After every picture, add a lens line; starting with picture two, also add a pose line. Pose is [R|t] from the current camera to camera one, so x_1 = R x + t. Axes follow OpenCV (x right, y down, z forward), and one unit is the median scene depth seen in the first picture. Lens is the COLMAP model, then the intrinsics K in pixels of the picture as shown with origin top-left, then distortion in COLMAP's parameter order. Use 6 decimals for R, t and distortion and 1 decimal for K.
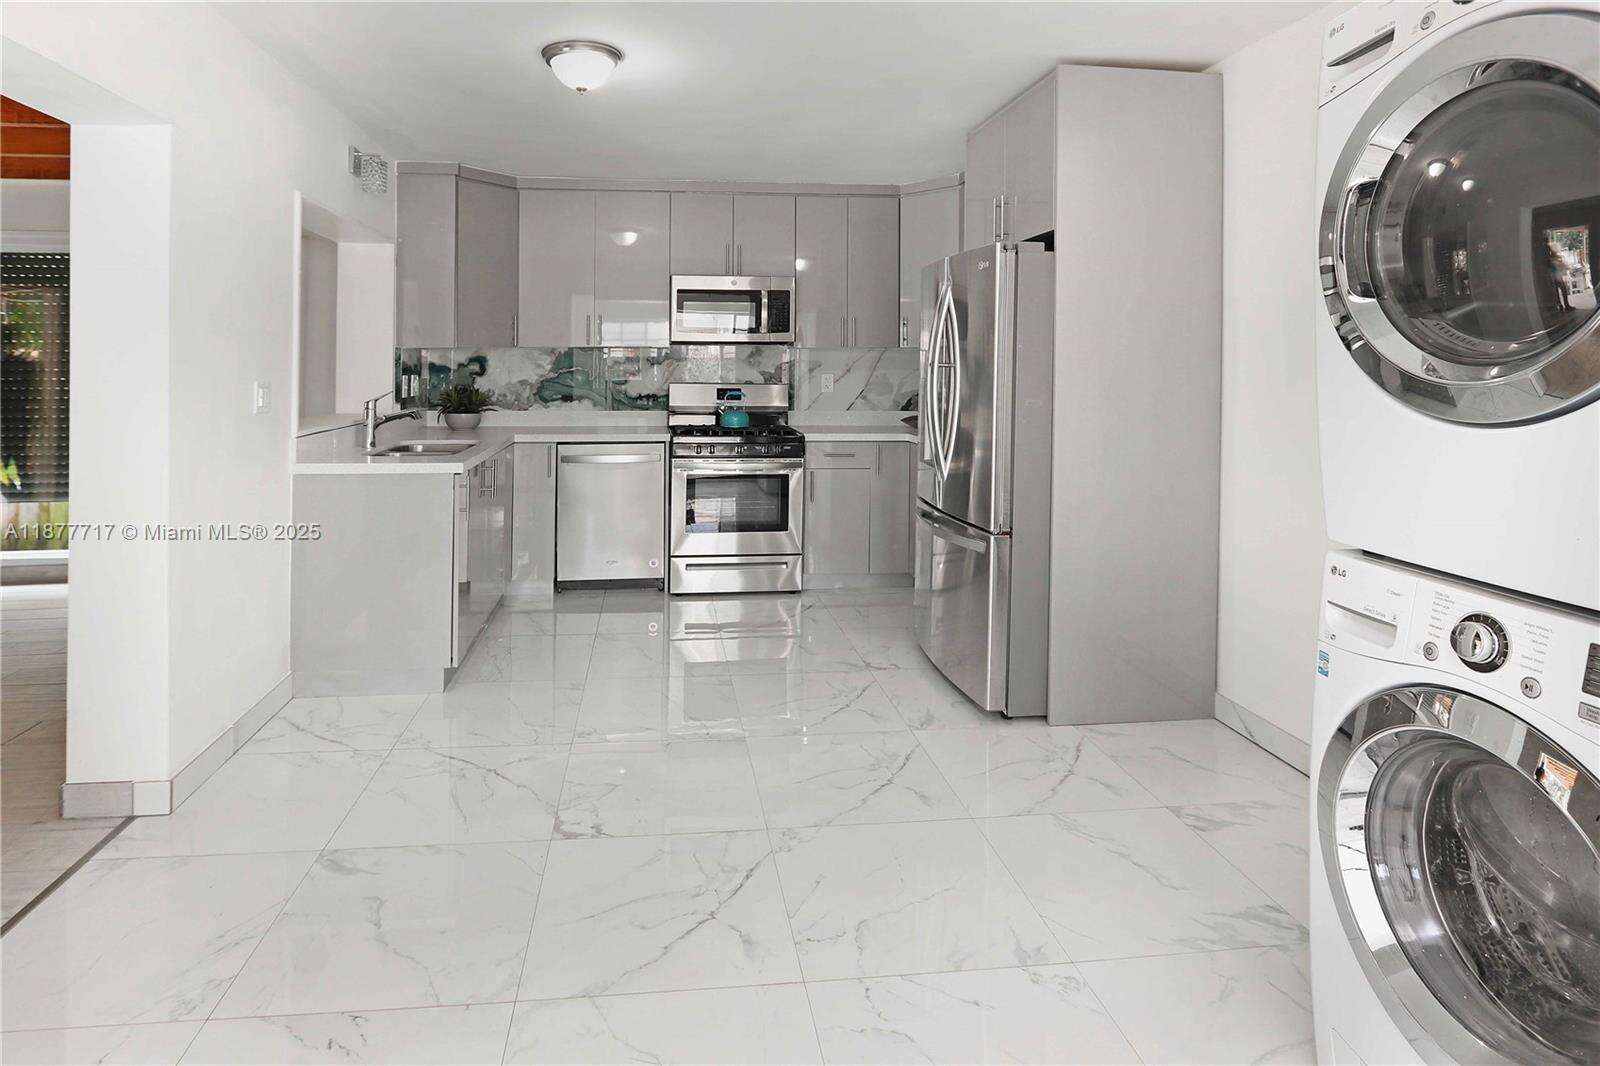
lens RADIAL K [[786.6, 0, 885.2], [0, 786.6, 439.7], [0, 0, 1]] dist [-0.013468, -0.000586]
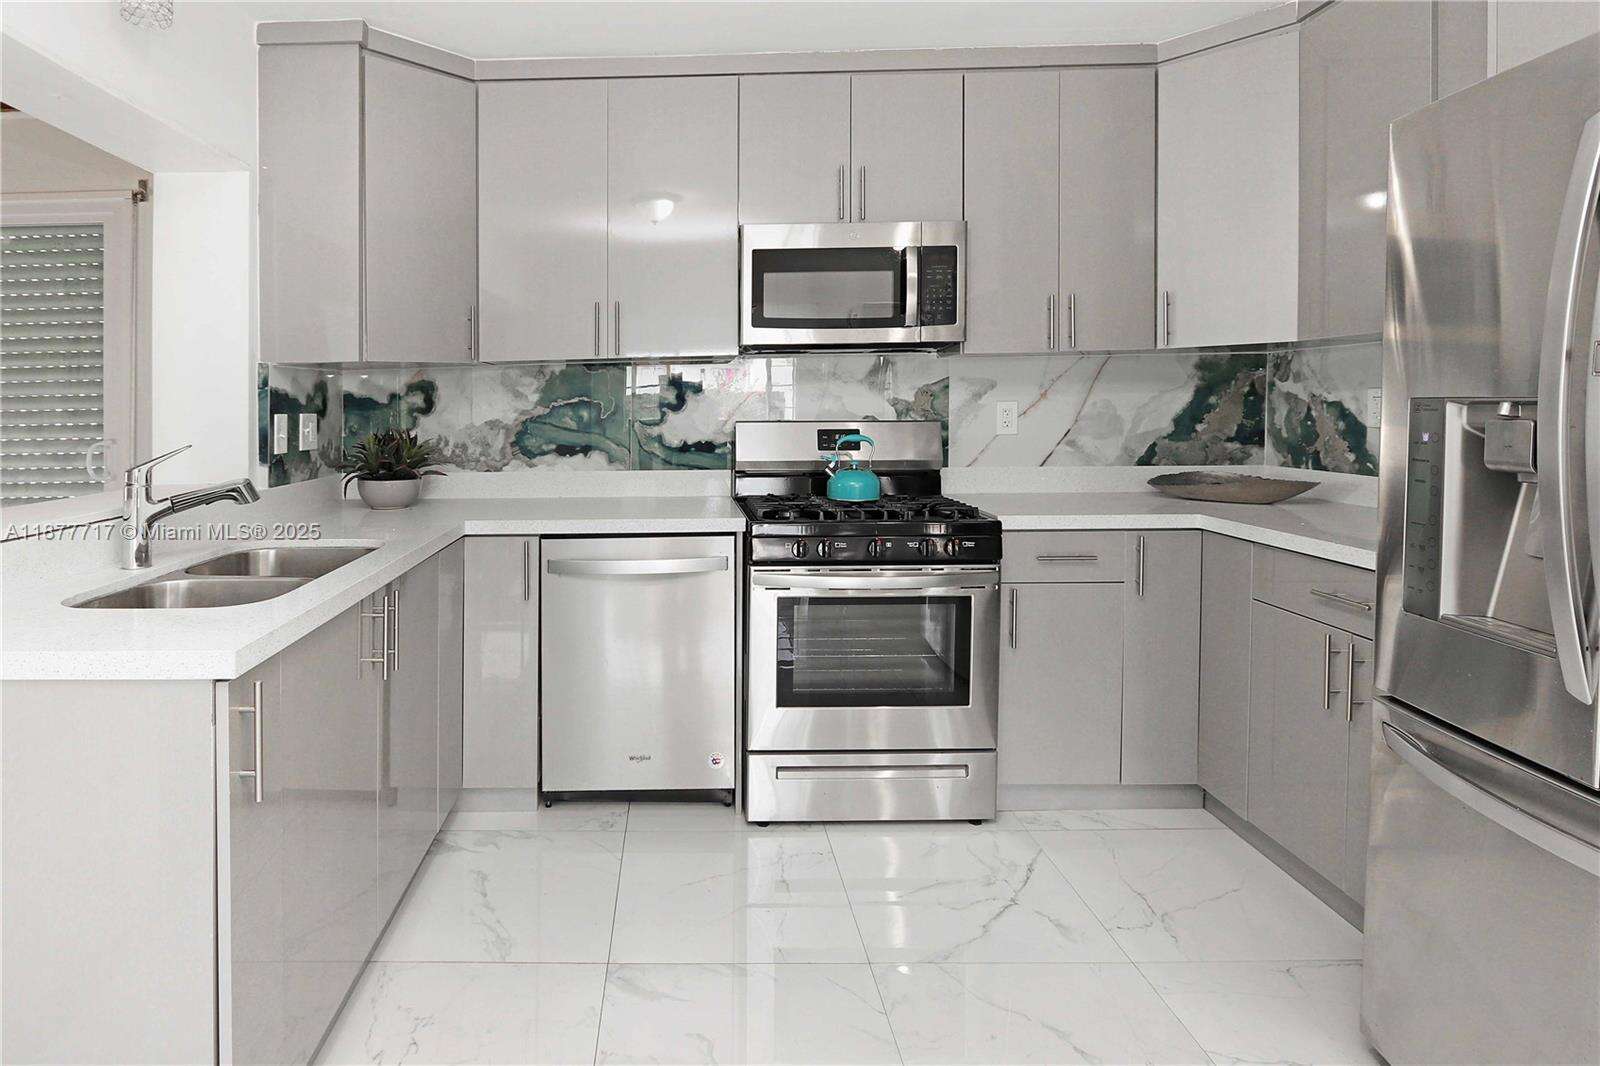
lens RADIAL K [[786.6, 0, 799.6], [0, 786.6, 480.7], [0, 0, 1]] dist [-0.013468, -0.000586]
pose [[0.990868, -0.004537, -0.134756, -0.154626], [0.005051, 0.999981, 0.003479, -0.031517], [0.134738, -0.004128, 0.990873, 0.448274]]
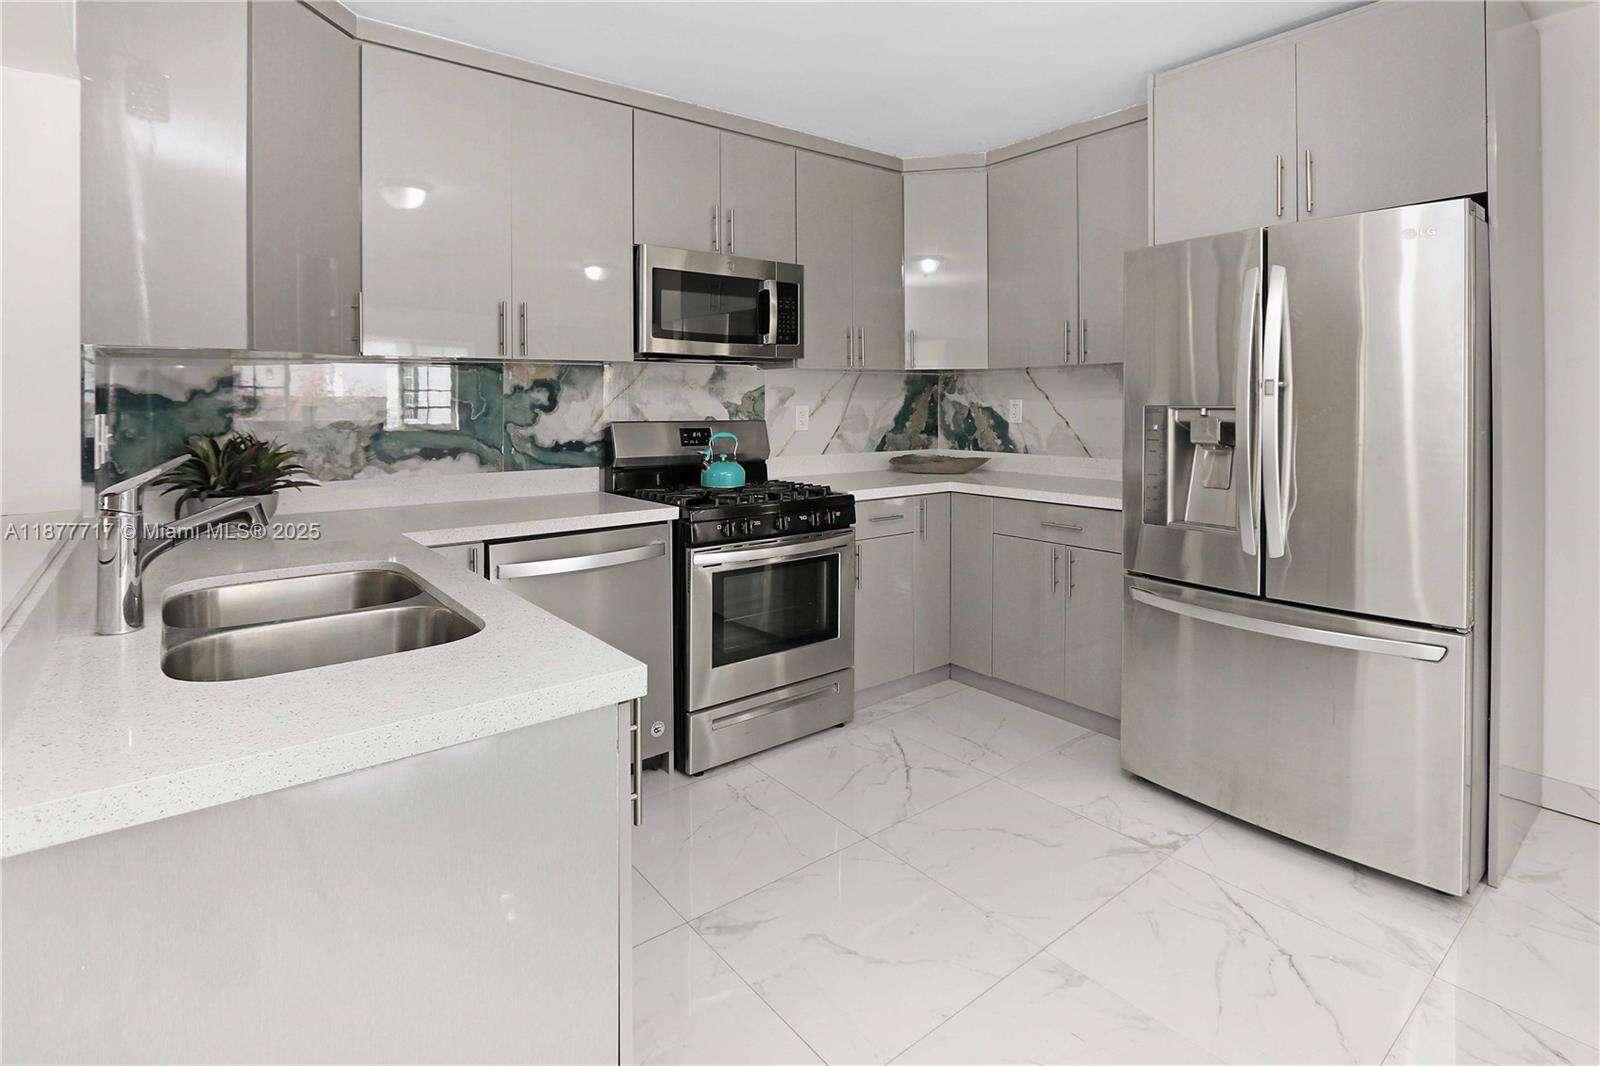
lens RADIAL K [[686.5, 0, 770.0], [0, 686.5, 473.0], [0, 0, 1]] dist [-0.010934, -0.000061]
pose [[0.890261, -0.053768, 0.452266, -0.418968], [0.050588, 0.998536, 0.019133, -0.036695], [-0.452632, 0.005846, 0.891678, 0.470830]]
